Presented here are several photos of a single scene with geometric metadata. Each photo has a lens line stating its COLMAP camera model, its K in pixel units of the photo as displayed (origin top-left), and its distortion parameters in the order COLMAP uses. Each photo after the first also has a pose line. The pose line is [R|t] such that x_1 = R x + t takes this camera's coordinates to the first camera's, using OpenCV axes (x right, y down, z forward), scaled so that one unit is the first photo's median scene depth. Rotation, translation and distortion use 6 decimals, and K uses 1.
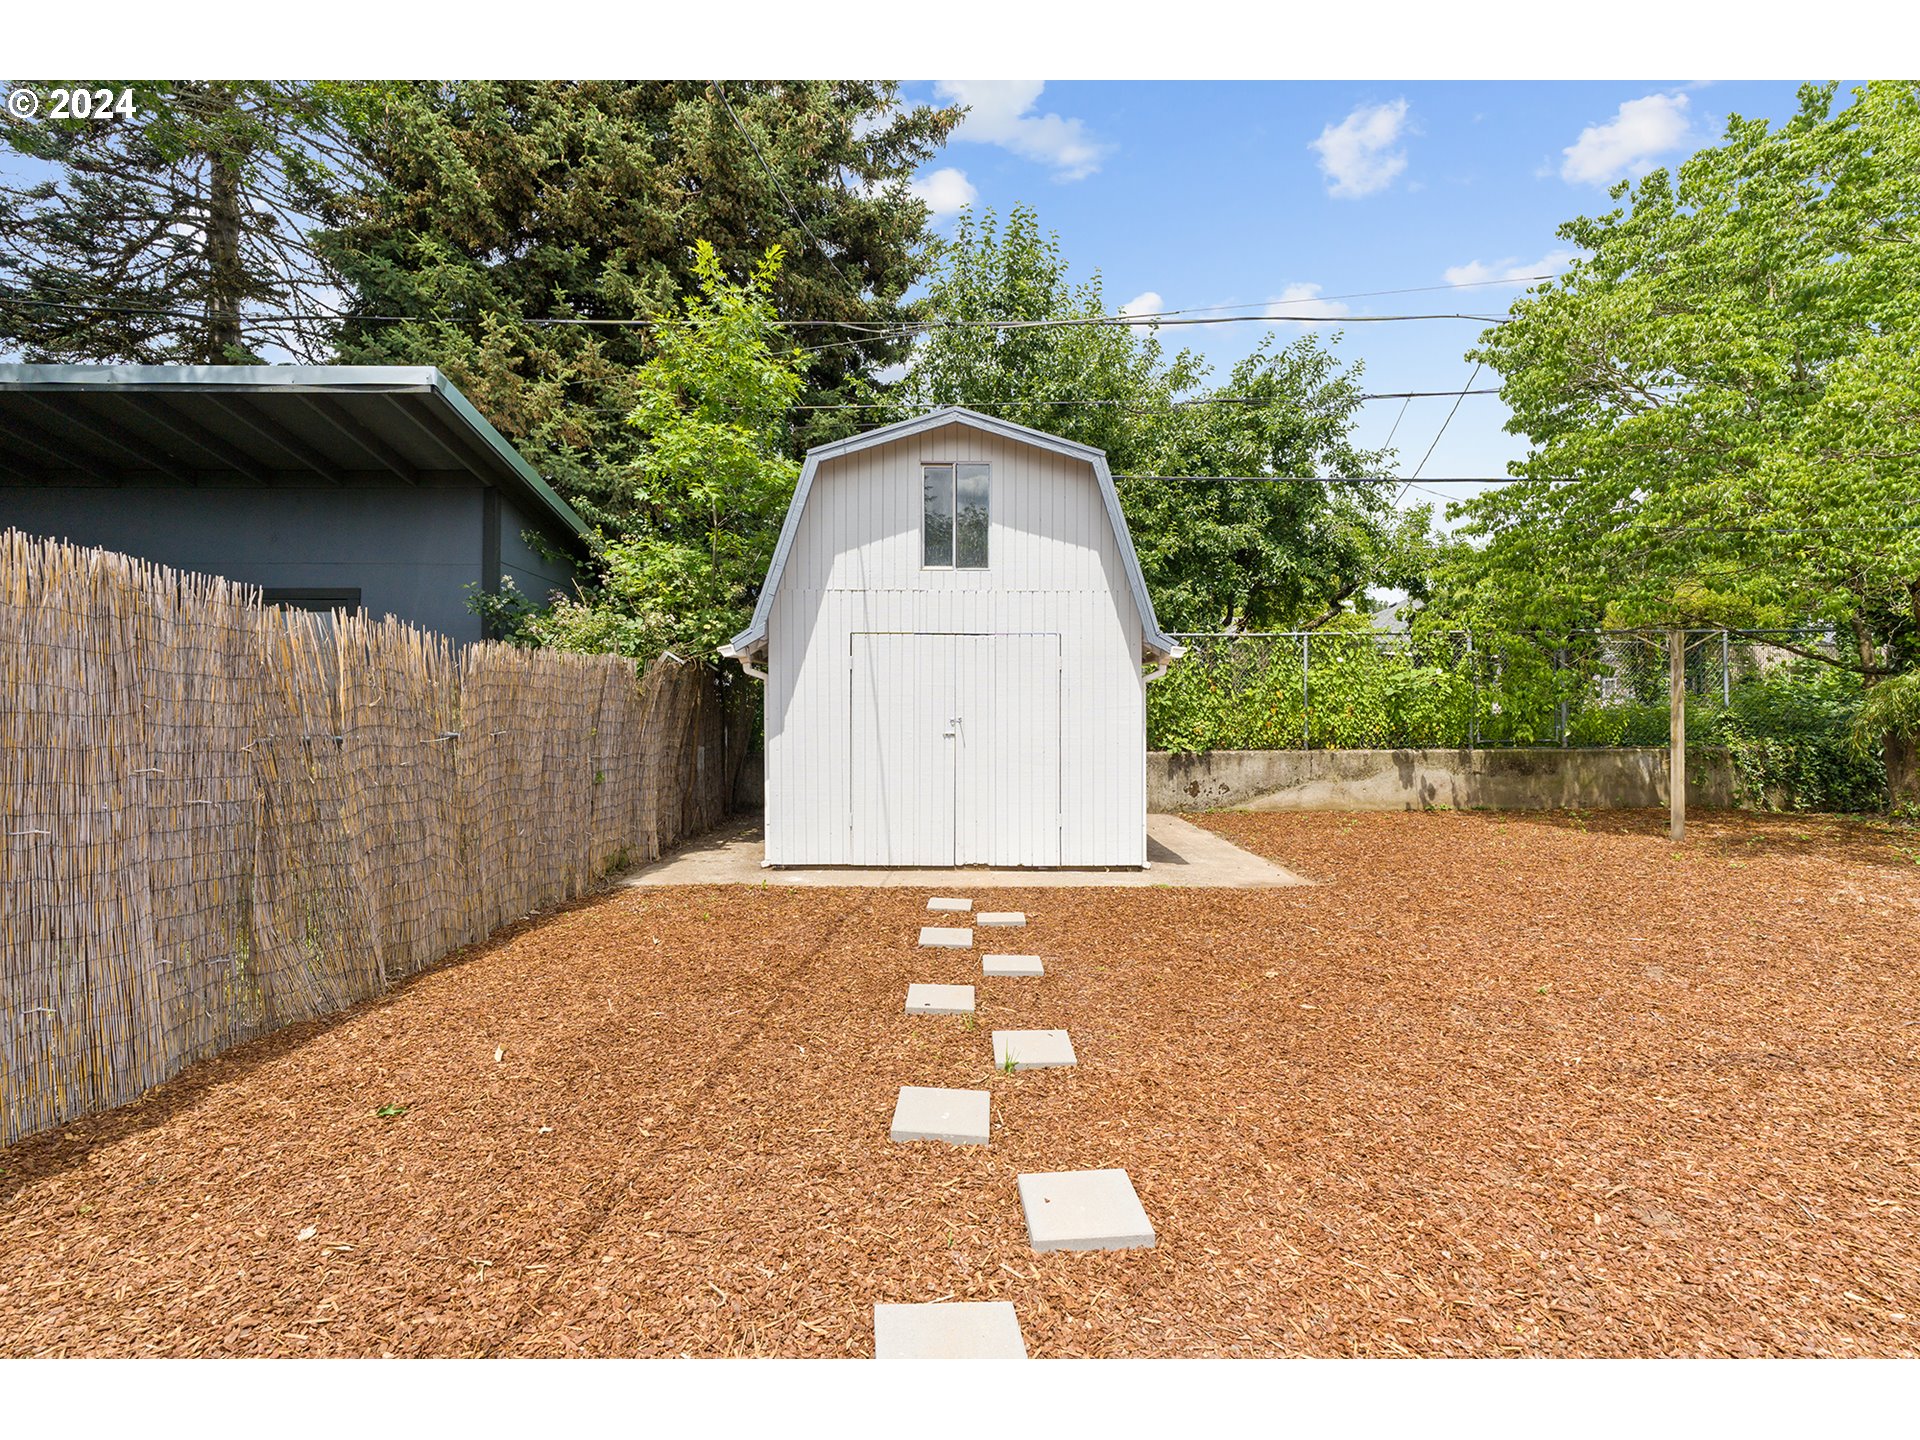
lens RADIAL K [[859.8, 0, 959.5], [0, 859.8, 717.3], [0, 0, 1]] dist [-0.011880, 0.003914]
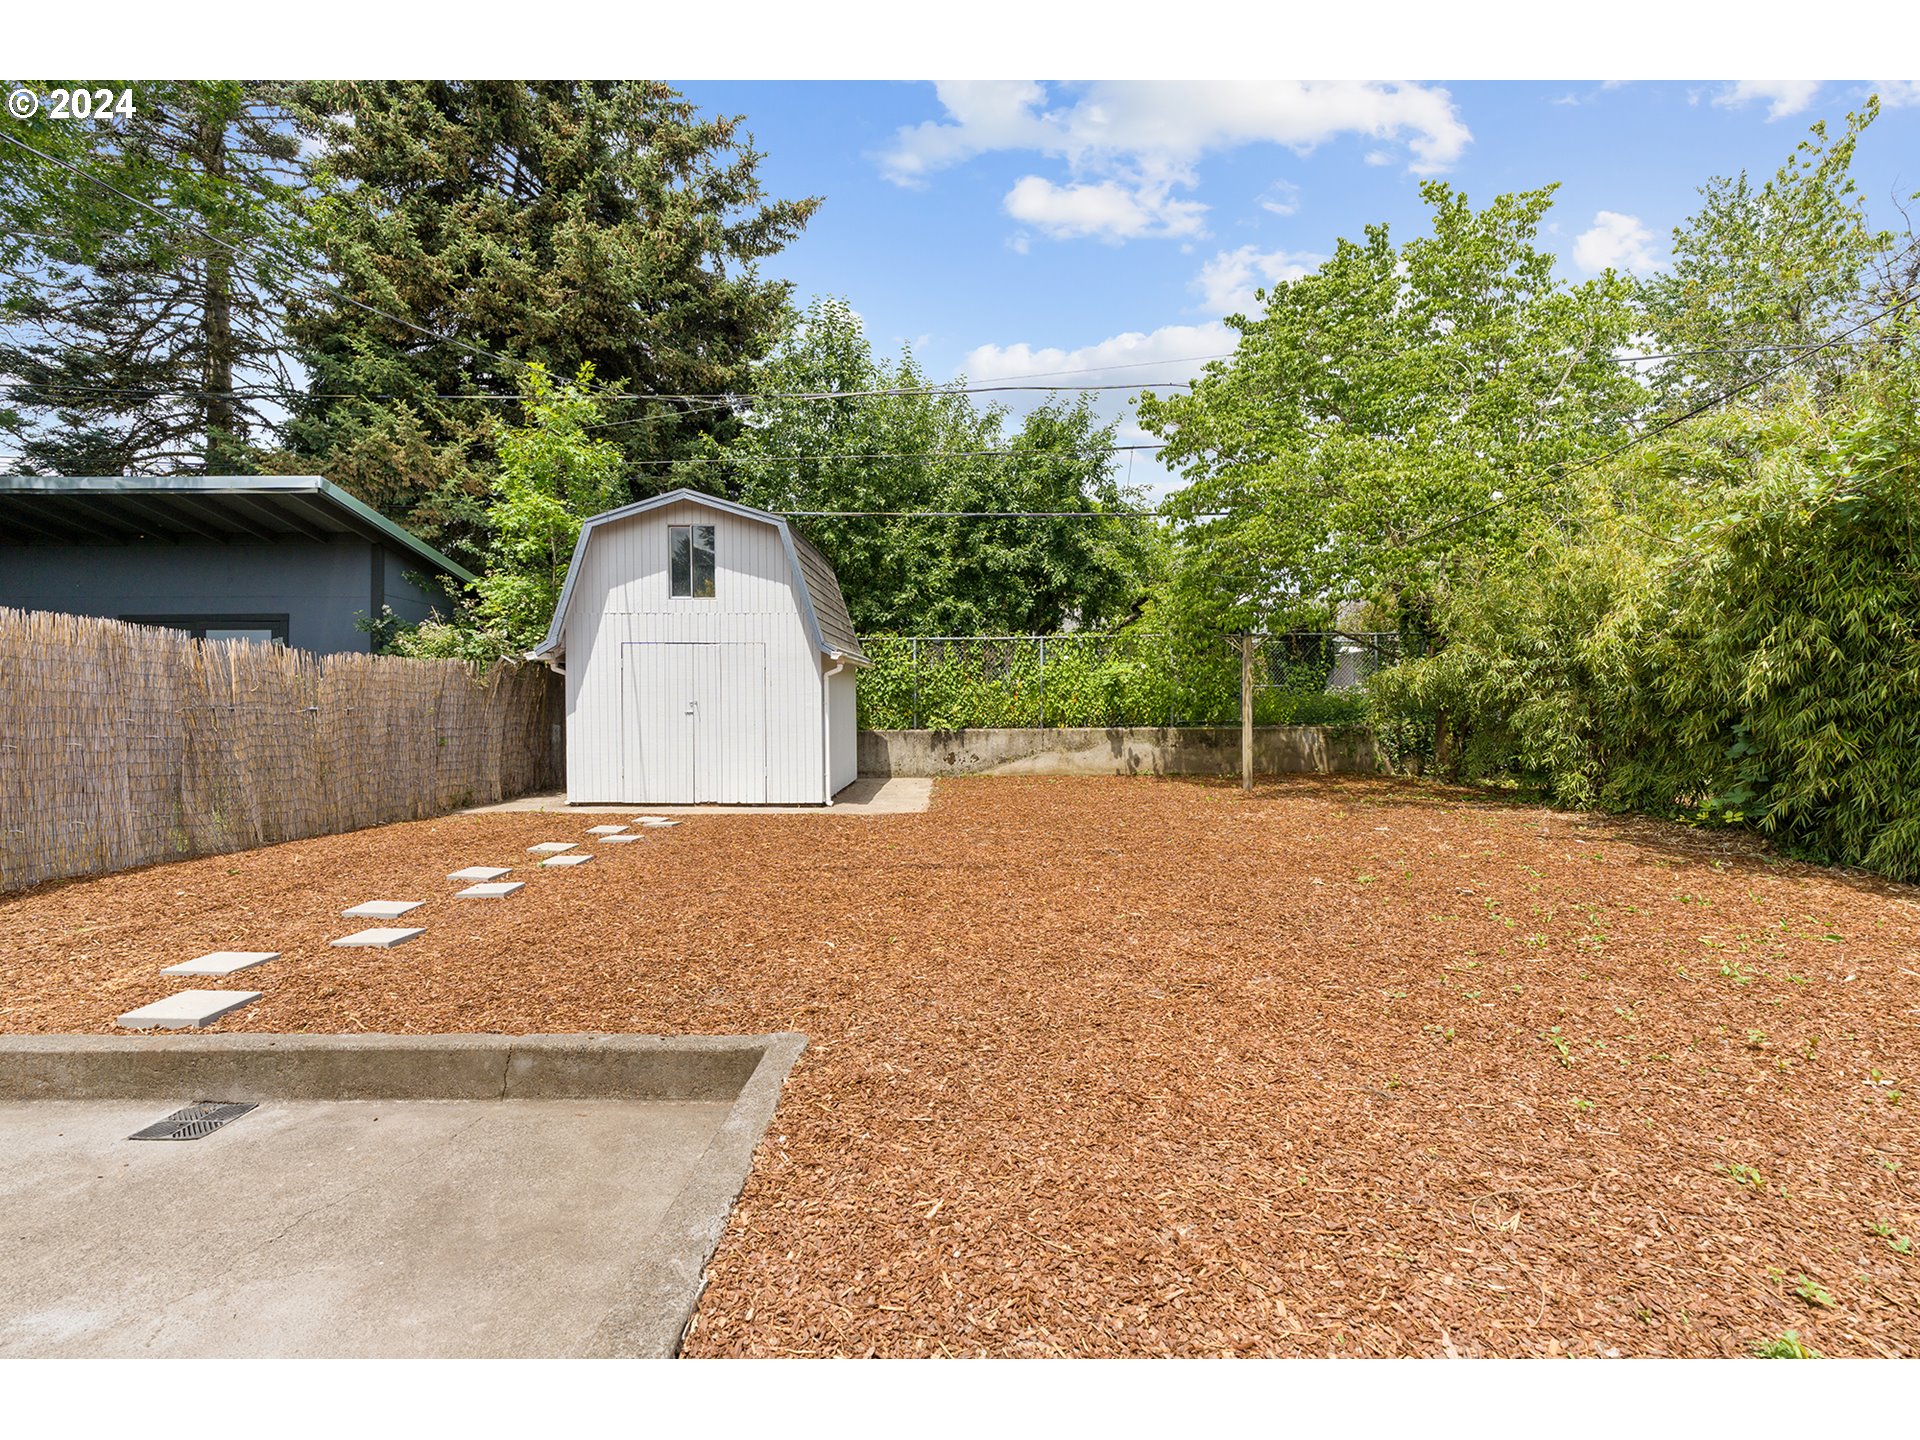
lens RADIAL K [[859.8, 0, 957.9], [0, 859.8, 718.5], [0, 0, 1]] dist [-0.011880, 0.003914]
pose [[0.999805, -0.002116, -0.019634, 0.308891], [0.002299, 0.999954, 0.009275, 0.011444], [0.019614, -0.009318, 0.999764, -0.288422]]
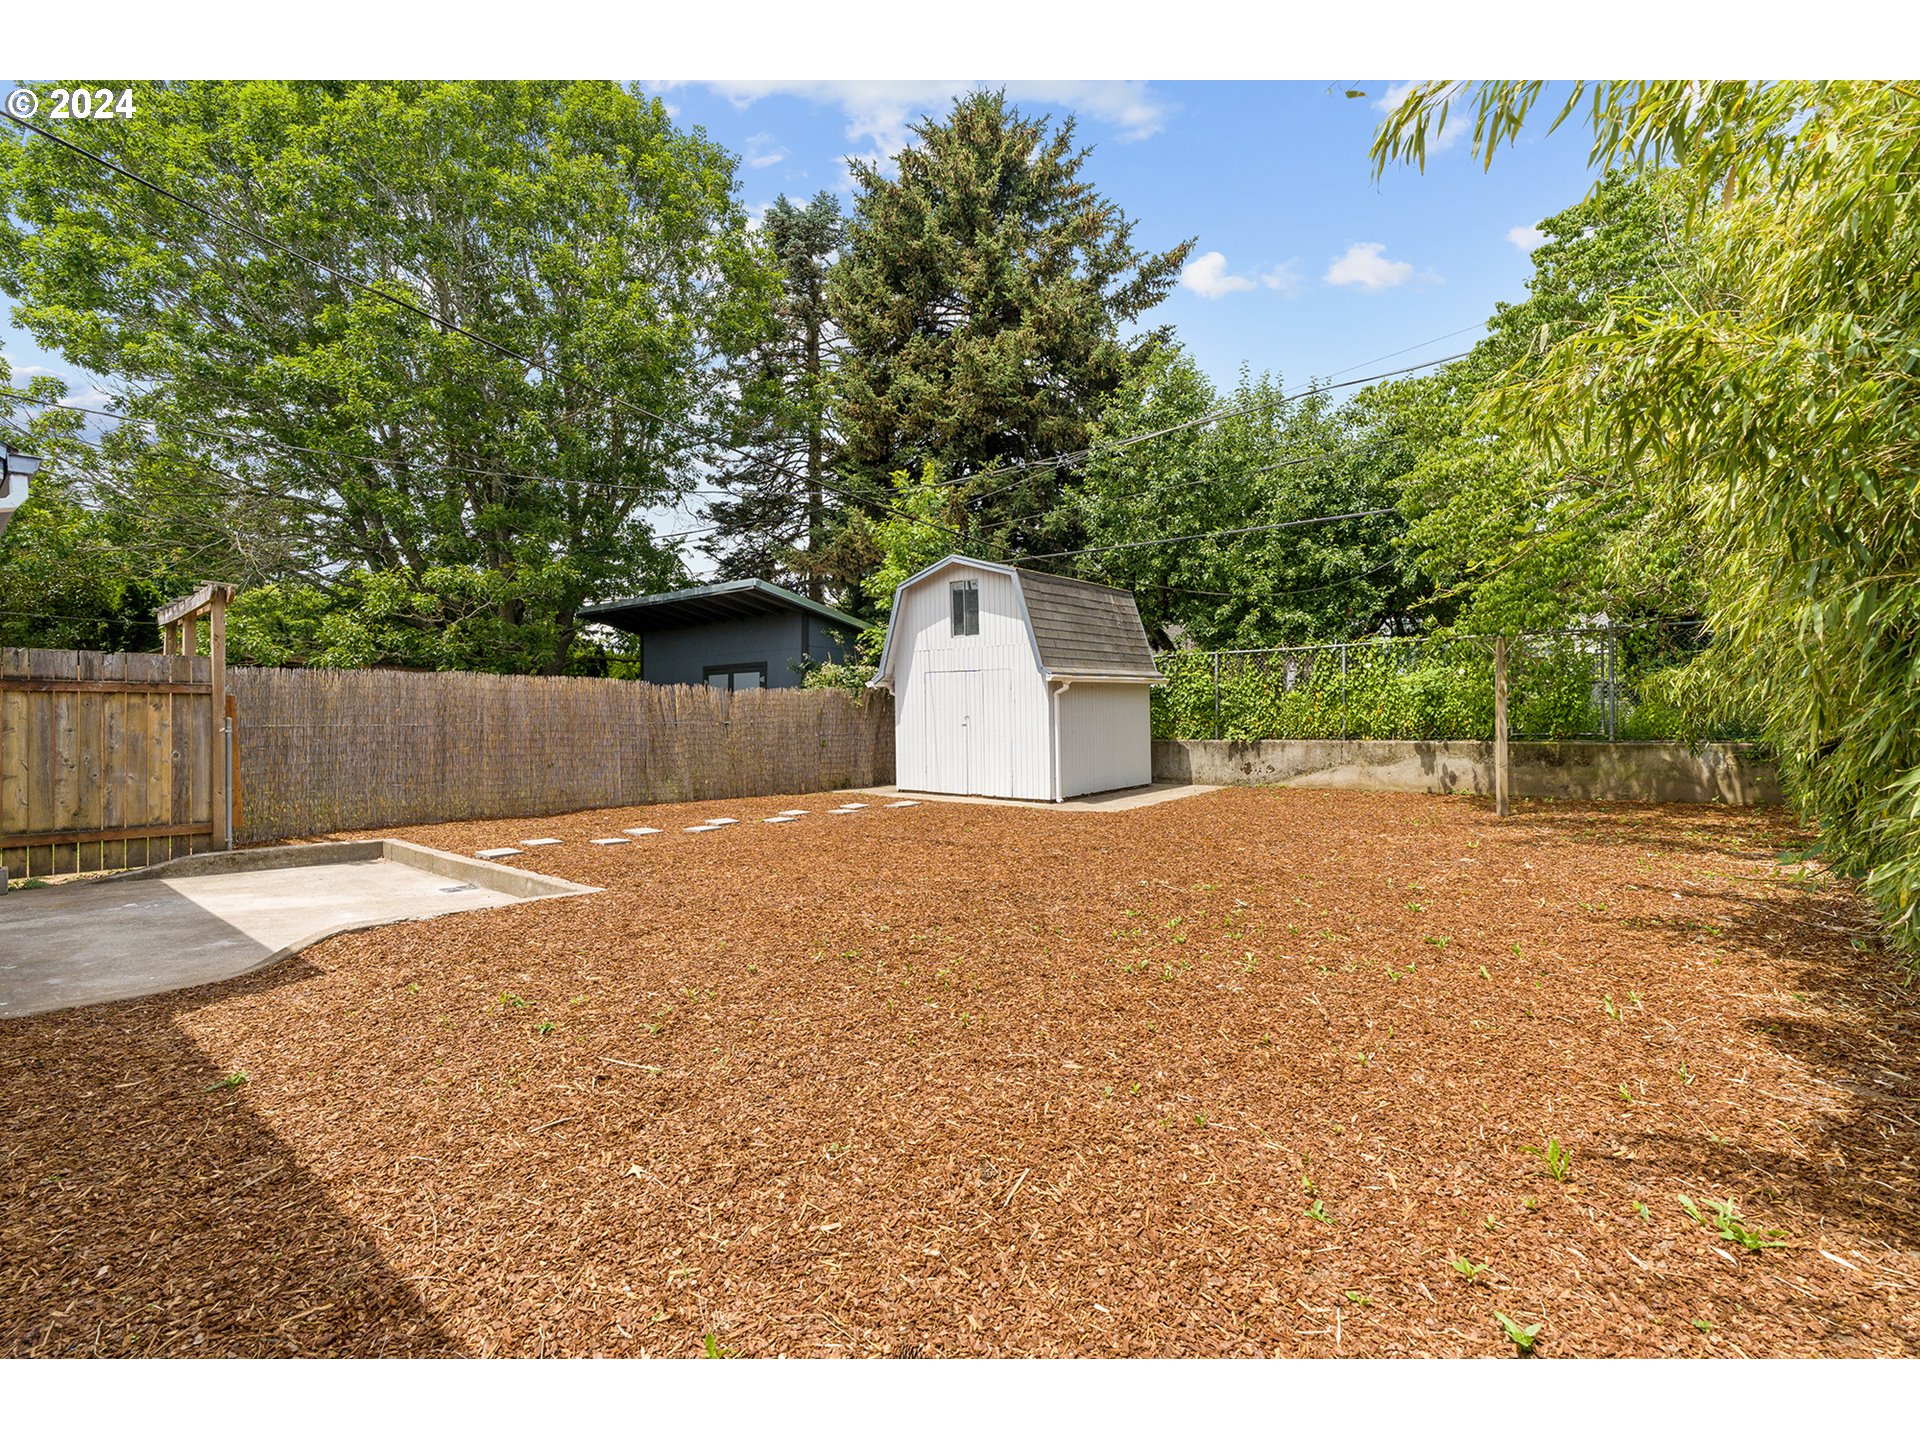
lens RADIAL K [[858.5, 0, 962.7], [0, 858.5, 715.6], [0, 0, 1]] dist [0.004558, 0.000199]
pose [[0.768060, -0.006227, -0.640347, 0.782896], [0.004969, 0.999981, -0.003765, 0.004896], [0.640358, -0.000291, 0.768076, -0.293357]]
